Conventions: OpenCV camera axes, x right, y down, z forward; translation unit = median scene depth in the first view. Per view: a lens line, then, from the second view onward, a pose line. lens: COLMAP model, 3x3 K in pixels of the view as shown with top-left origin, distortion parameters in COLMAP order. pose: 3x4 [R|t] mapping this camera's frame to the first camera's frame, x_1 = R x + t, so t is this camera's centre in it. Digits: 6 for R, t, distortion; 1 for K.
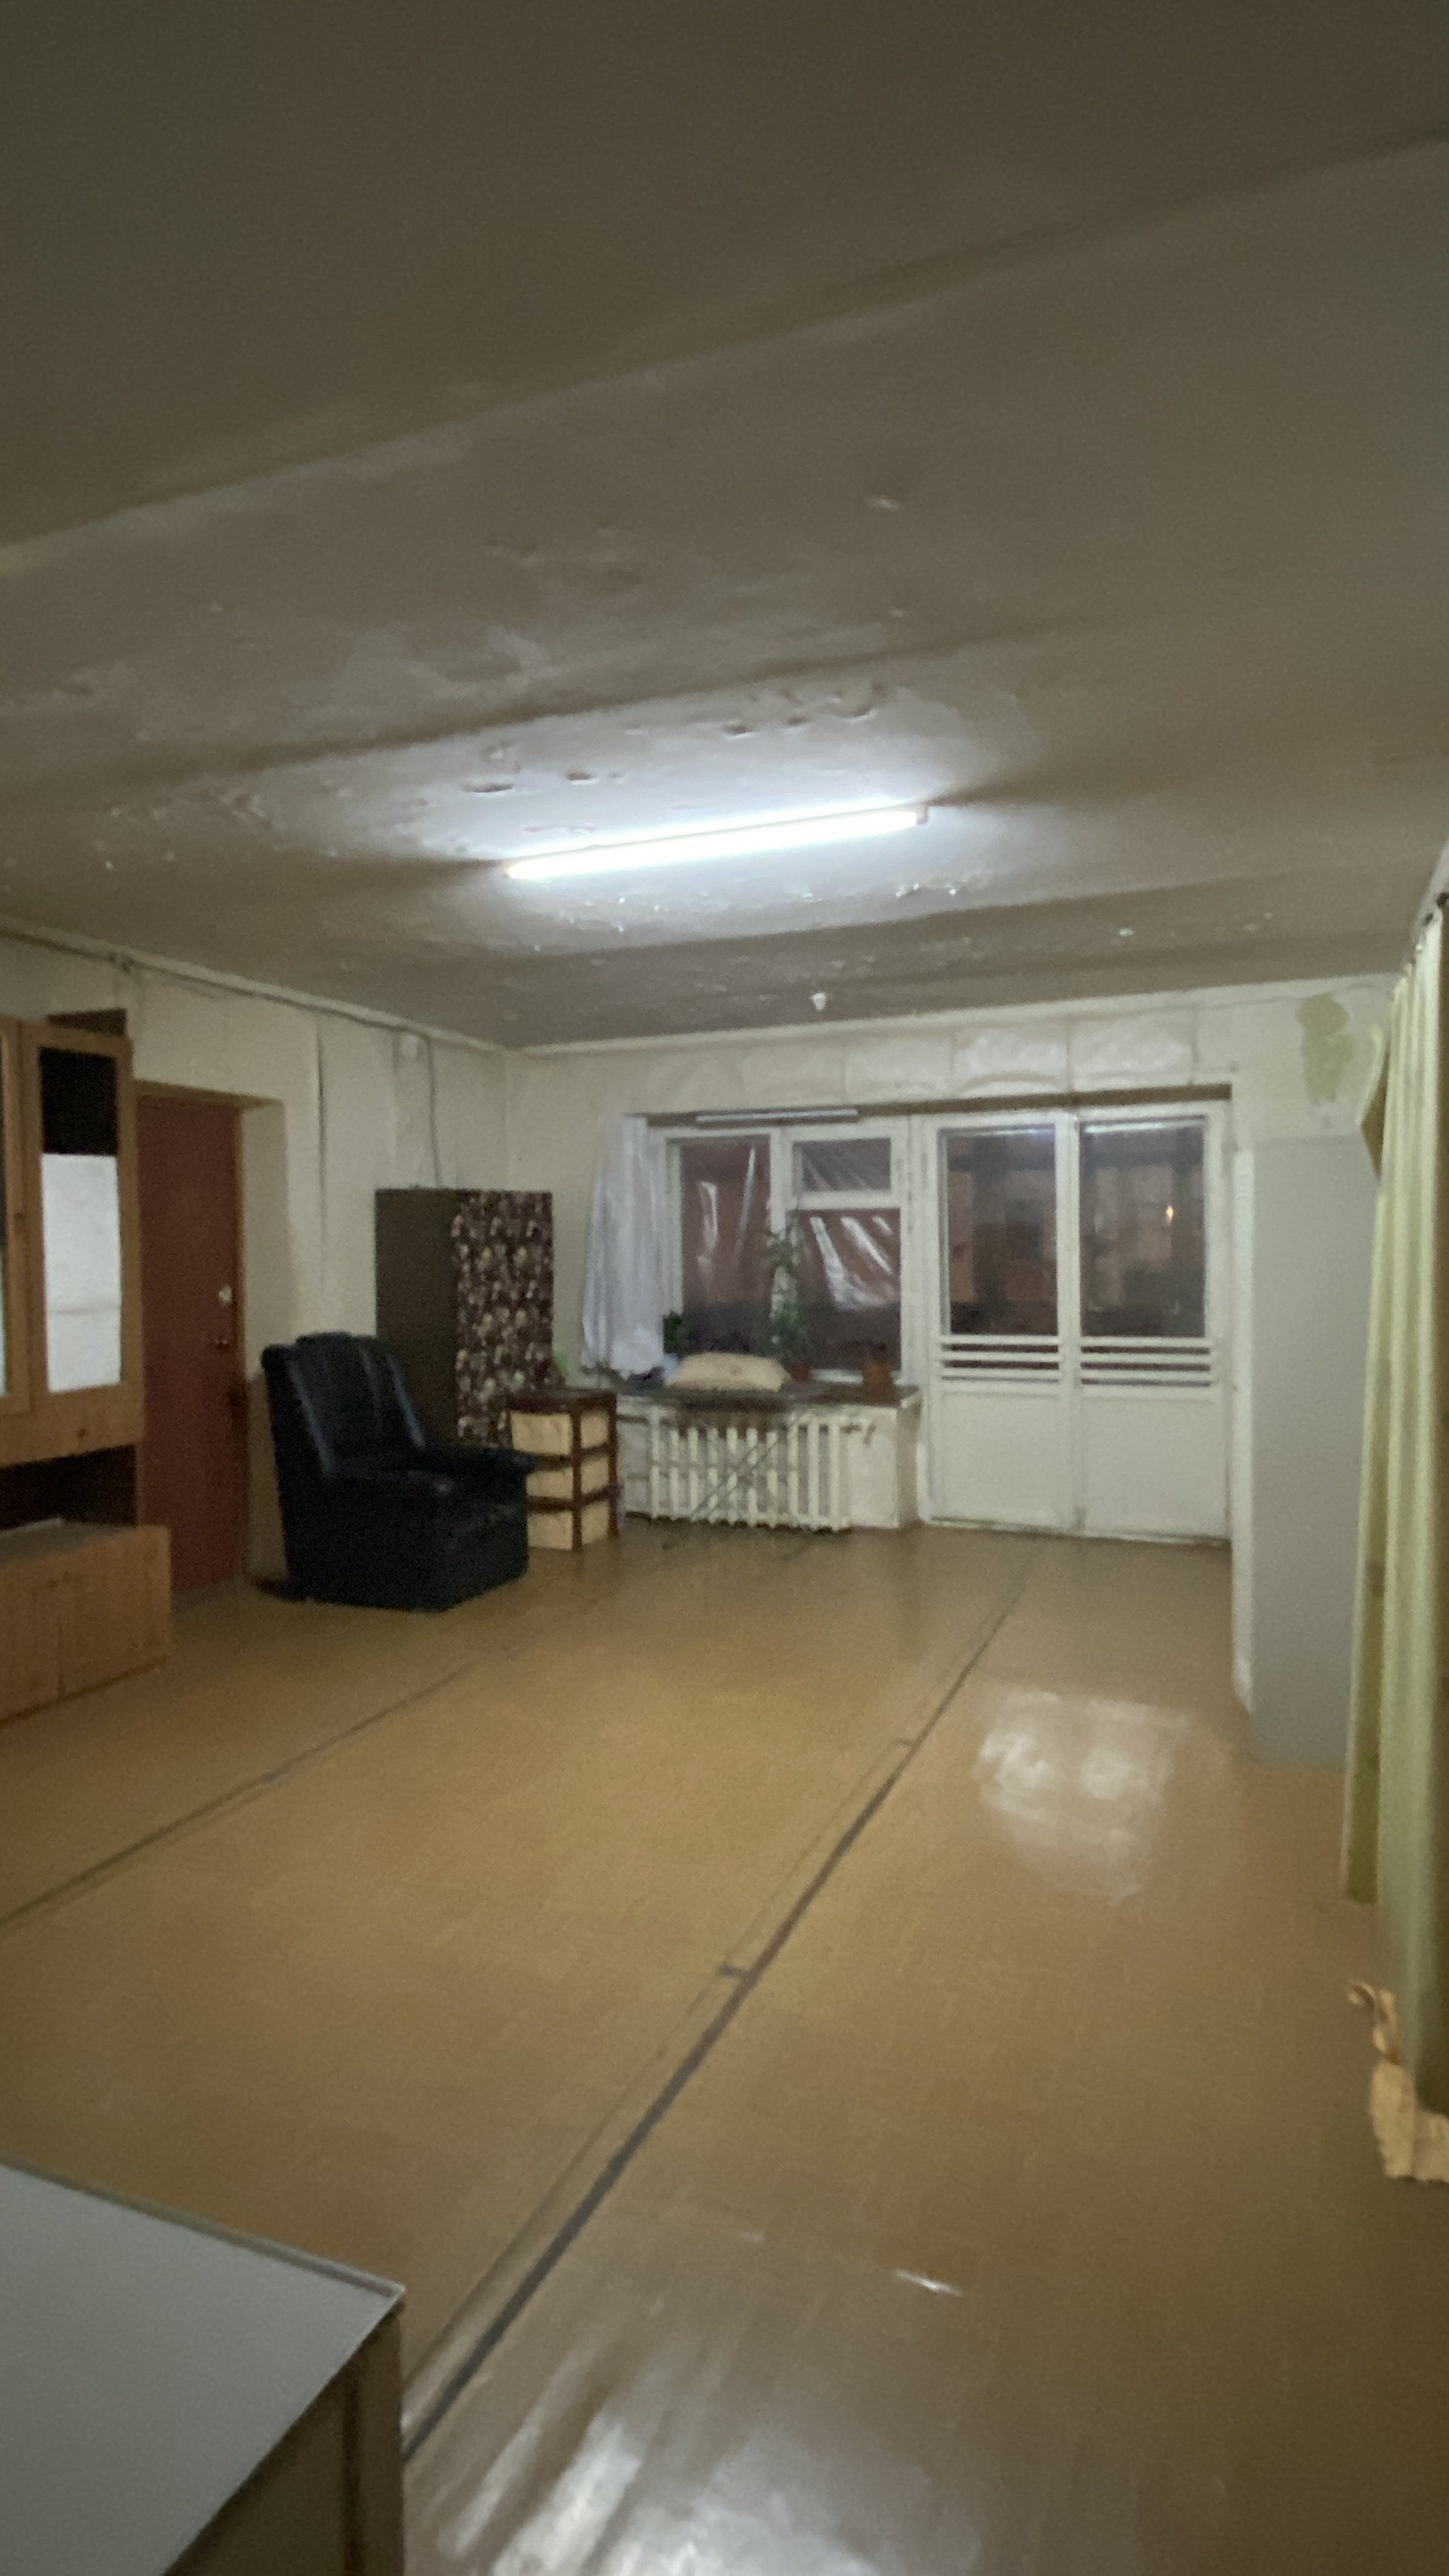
lens RADIAL K [[1390.7, 0, 704.8], [0, 1390.7, 1300.6], [0, 0, 1]] dist [0.113207, -0.000235]
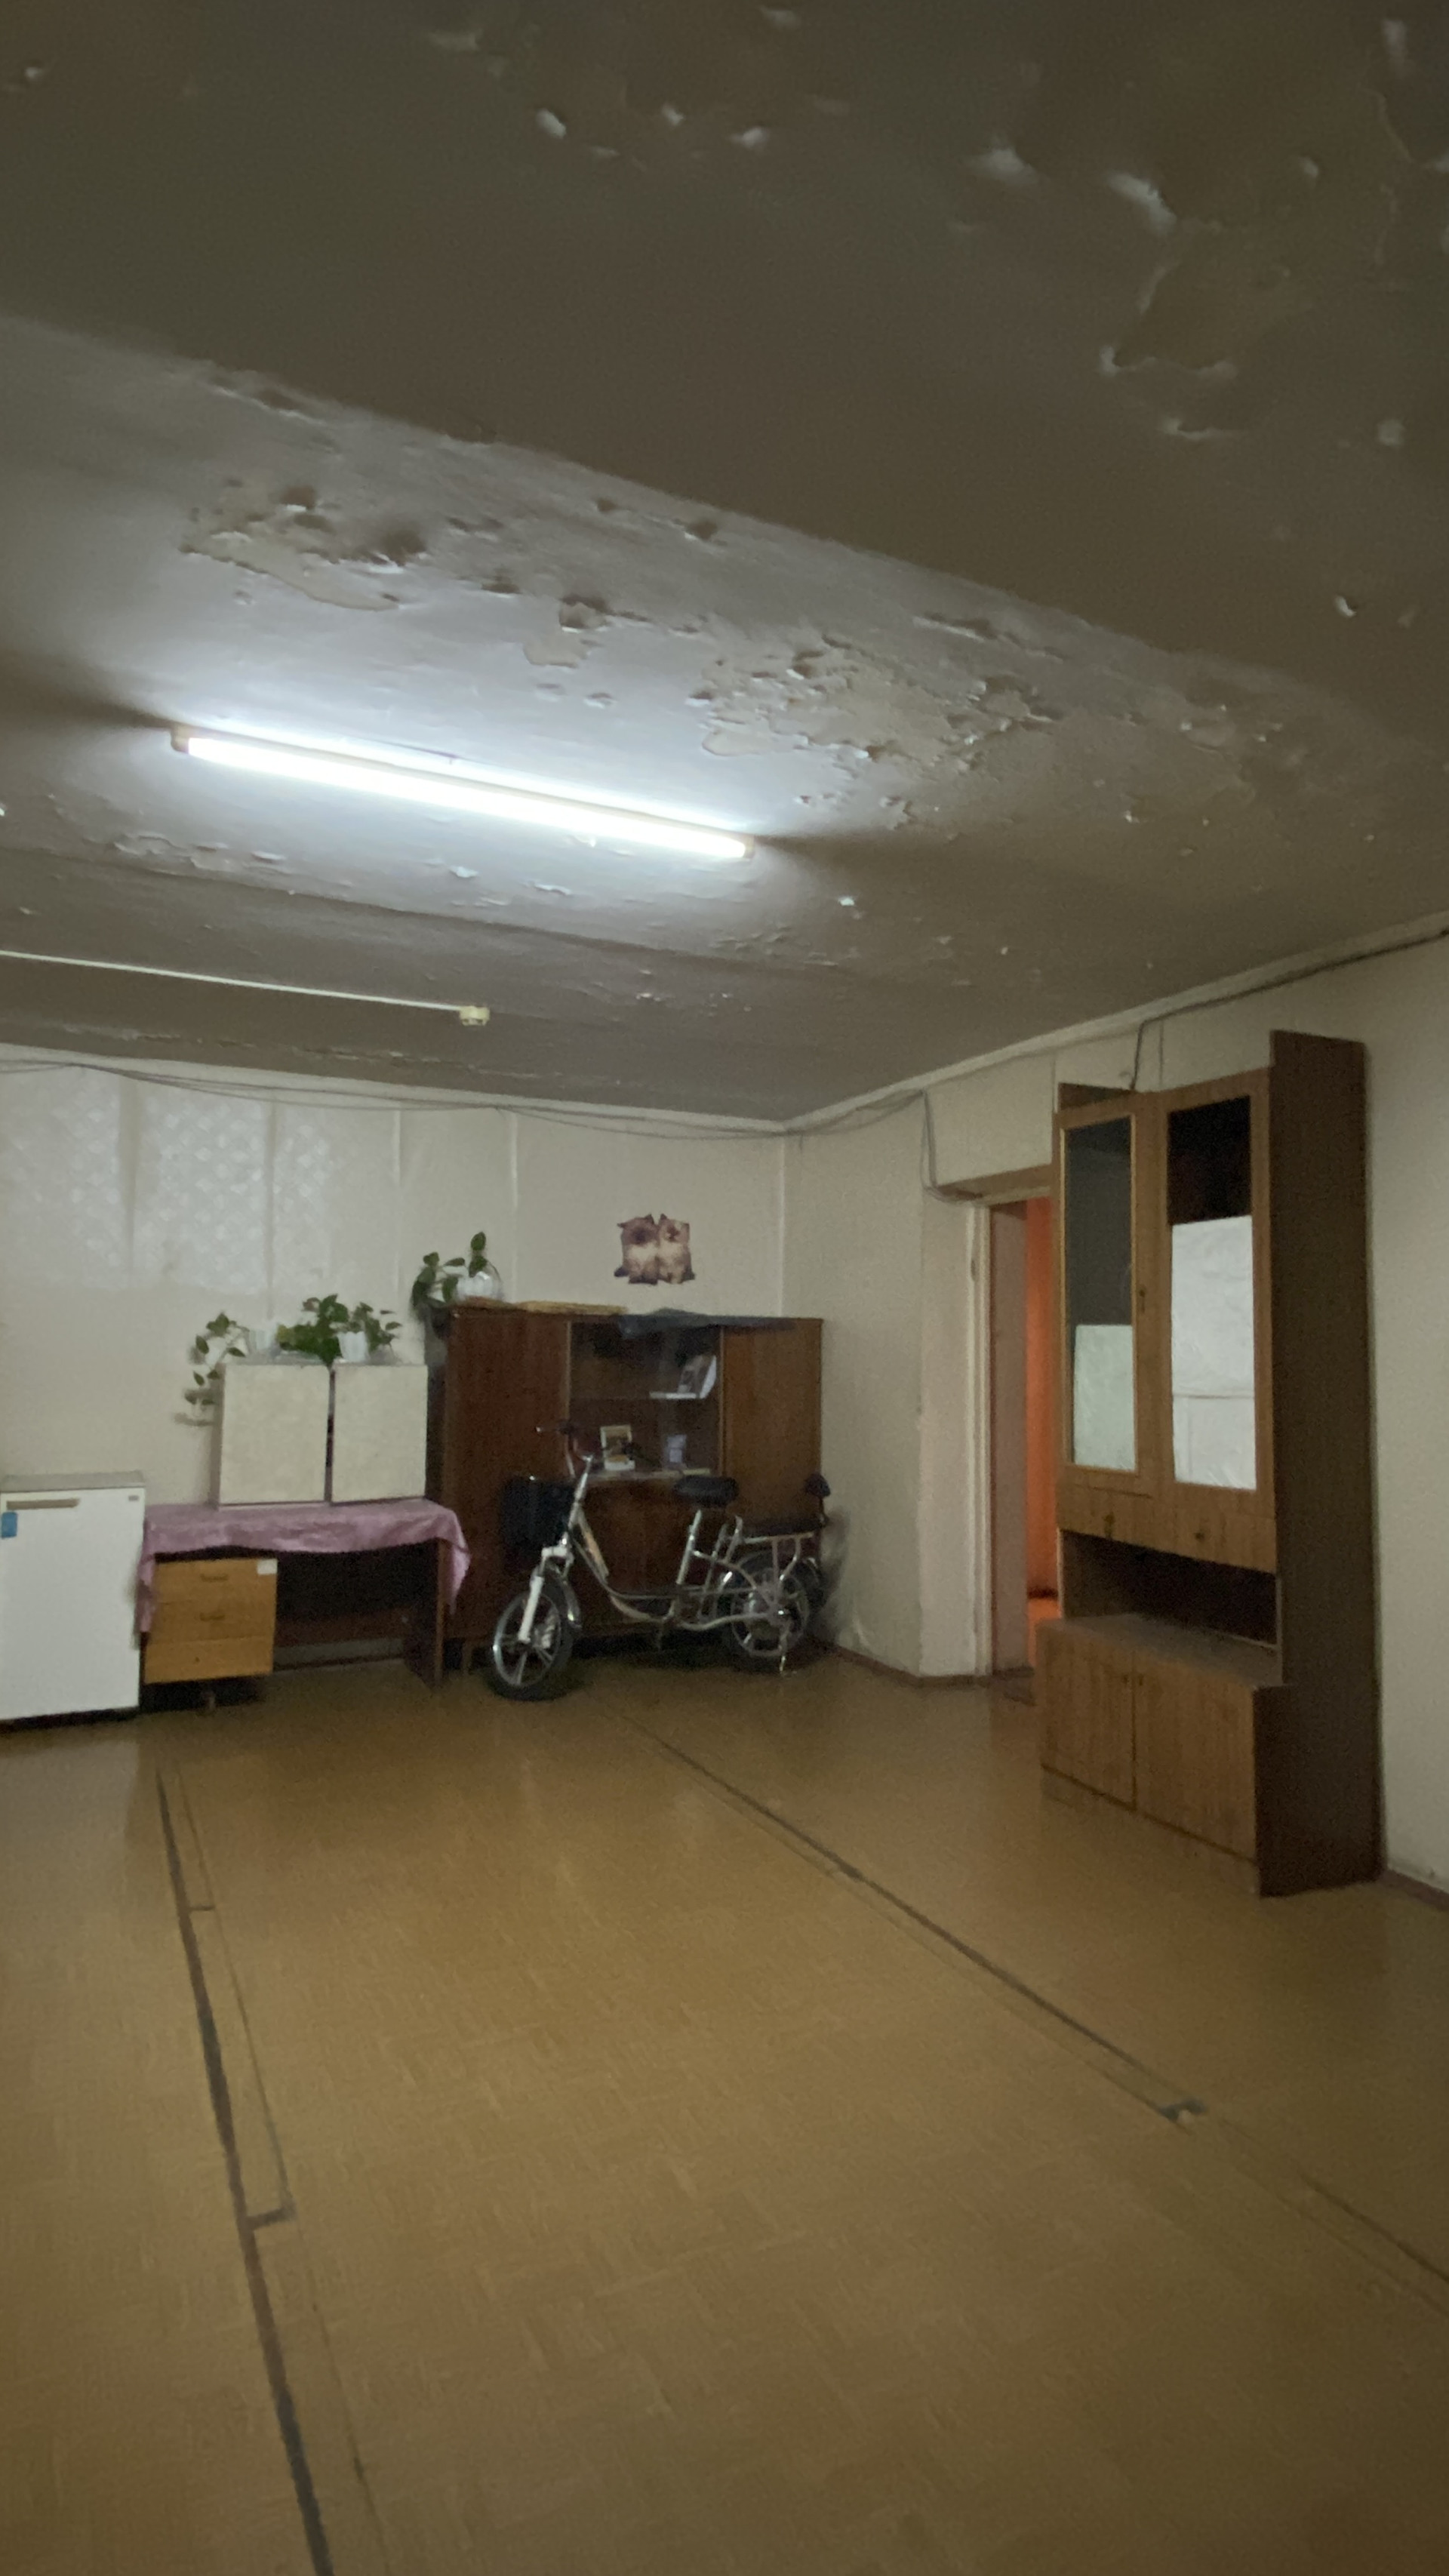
lens RADIAL K [[1390.7, 0, 704.8], [0, 1390.7, 1300.6], [0, 0, 1]] dist [0.113207, -0.000235]
pose [[-0.675090, -0.025794, -0.737284, 0.394565], [-0.041390, 0.999139, 0.002943, -0.039761], [0.736573, 0.032503, -0.675576, 1.300274]]
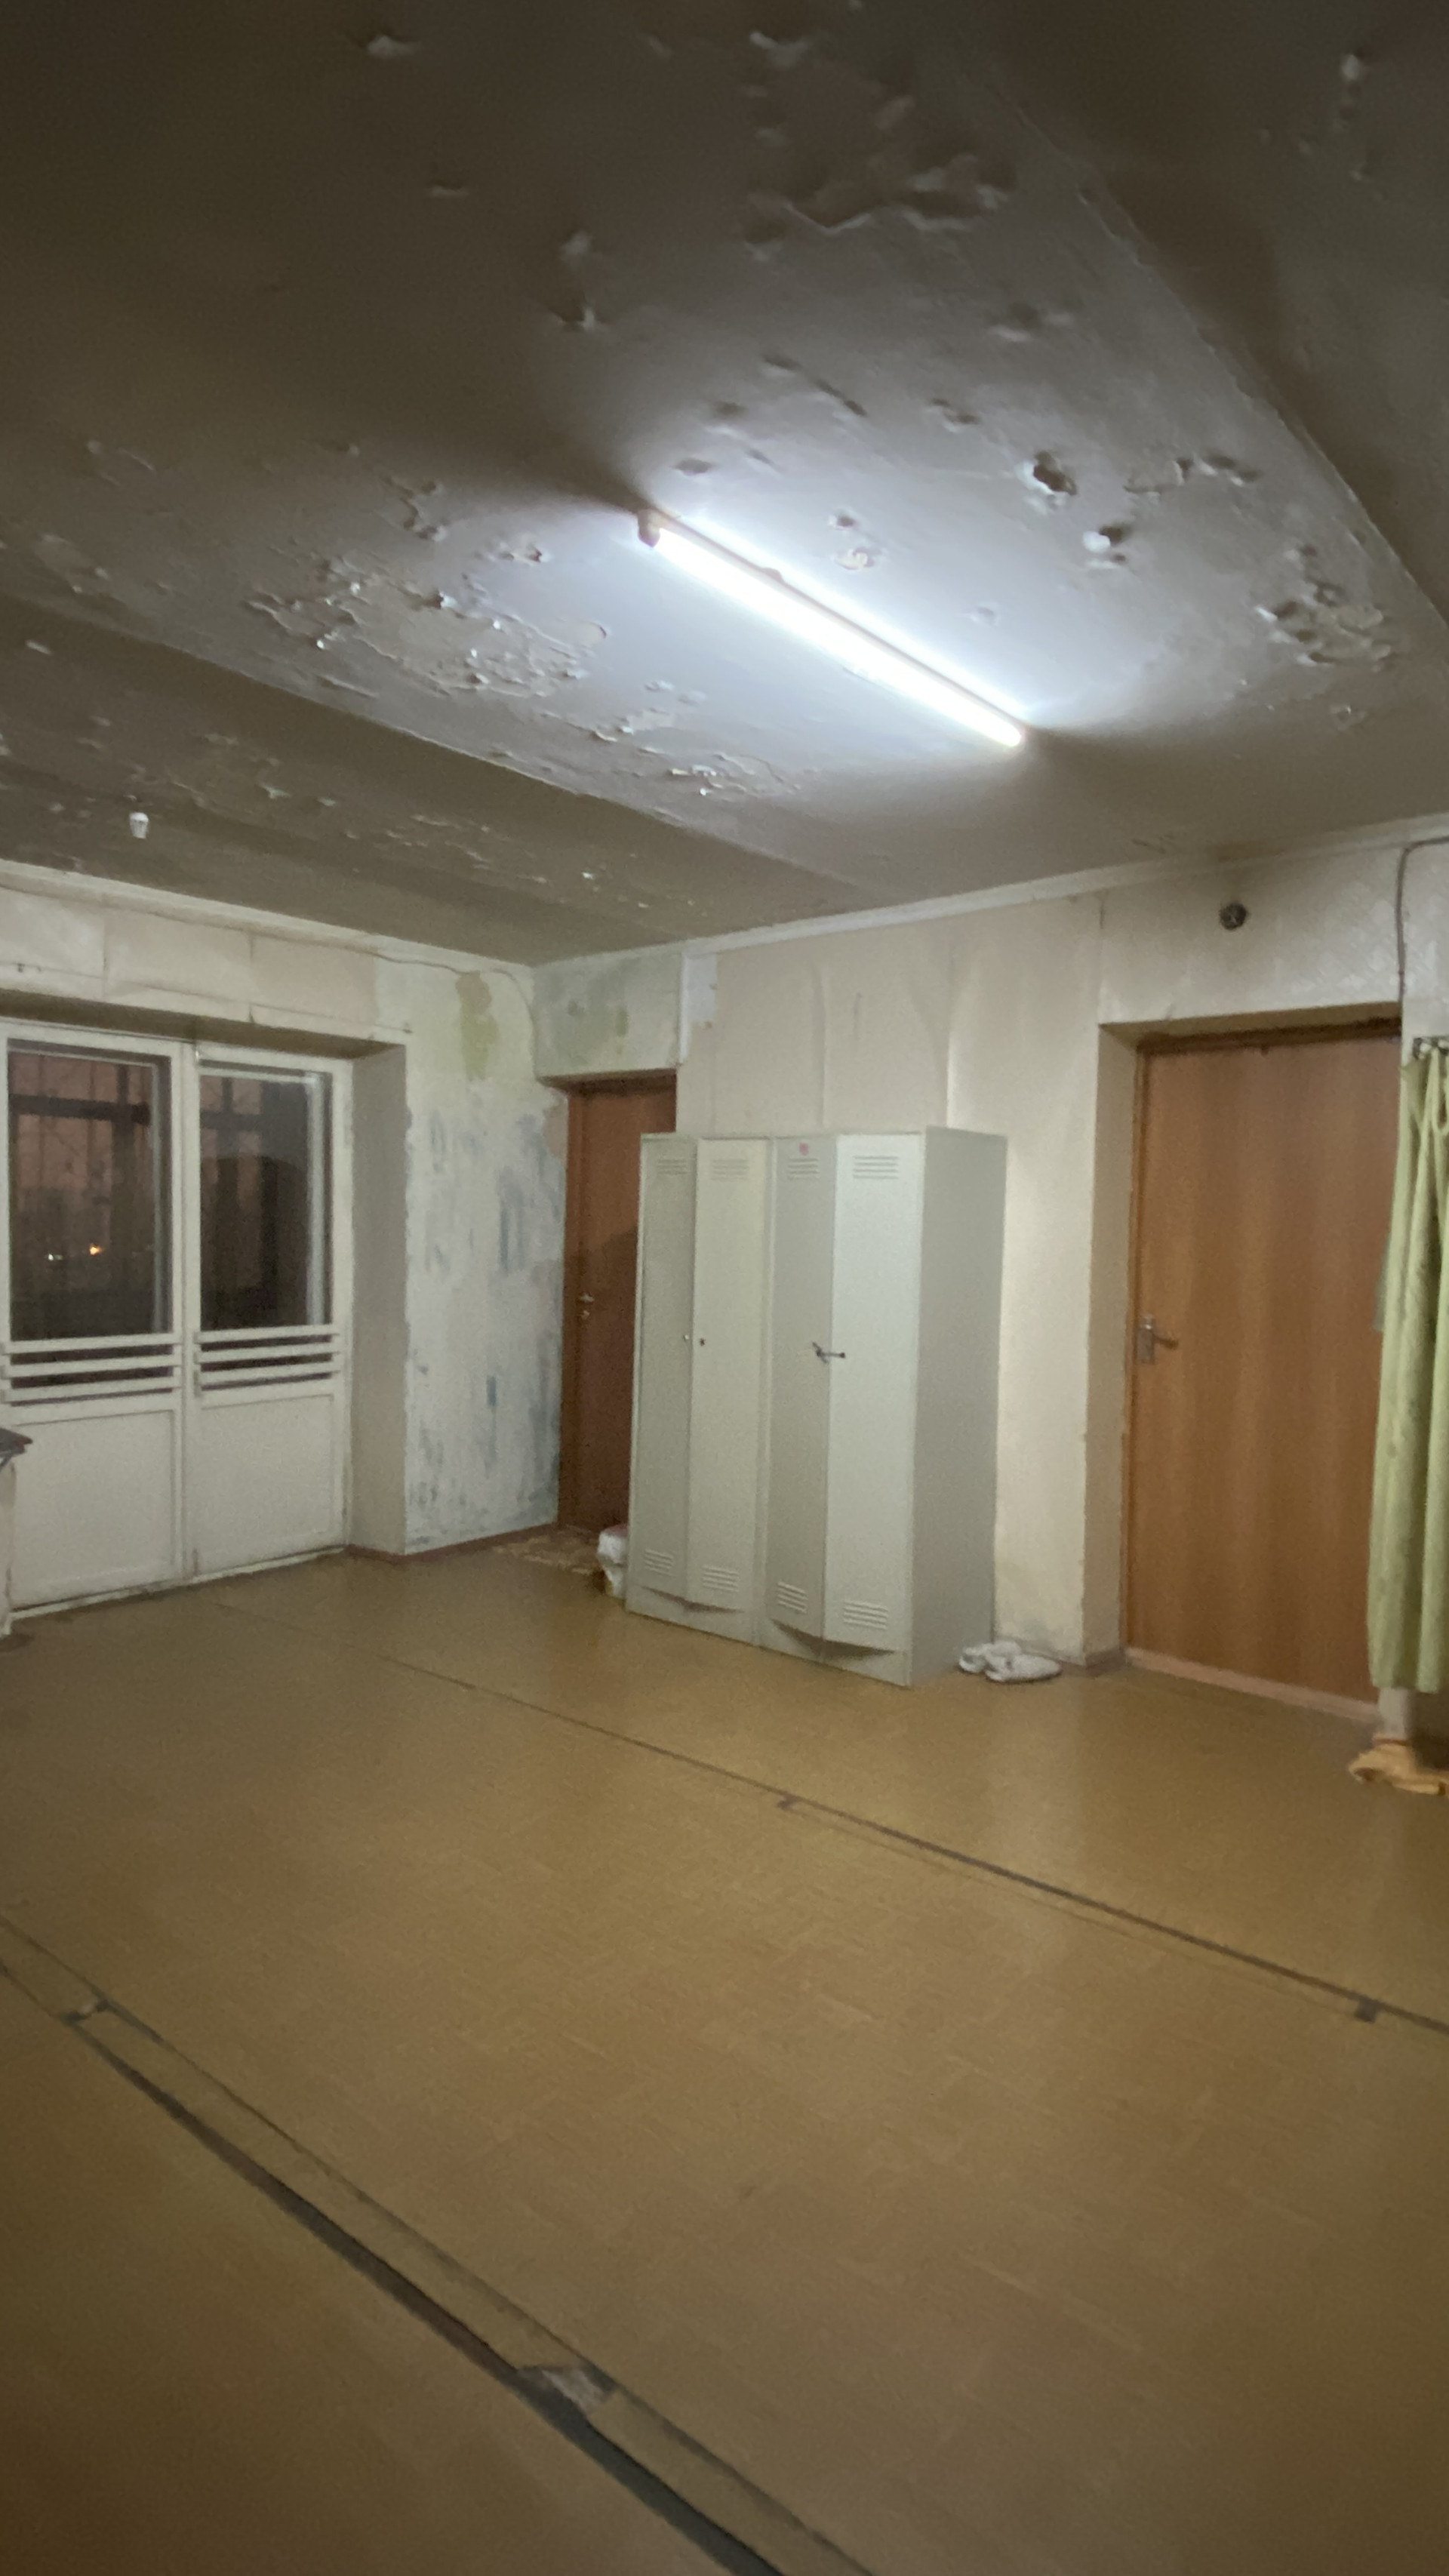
lens RADIAL K [[1410.3, 0, 734.1], [0, 1410.3, 1286.9], [0, 0, 1]] dist [0.030644, -0.000450]
pose [[0.285256, -0.020541, 0.958231, -0.582003], [0.023291, 0.999624, 0.014495, -0.005353], [-0.958168, 0.018183, 0.285627, 0.683719]]
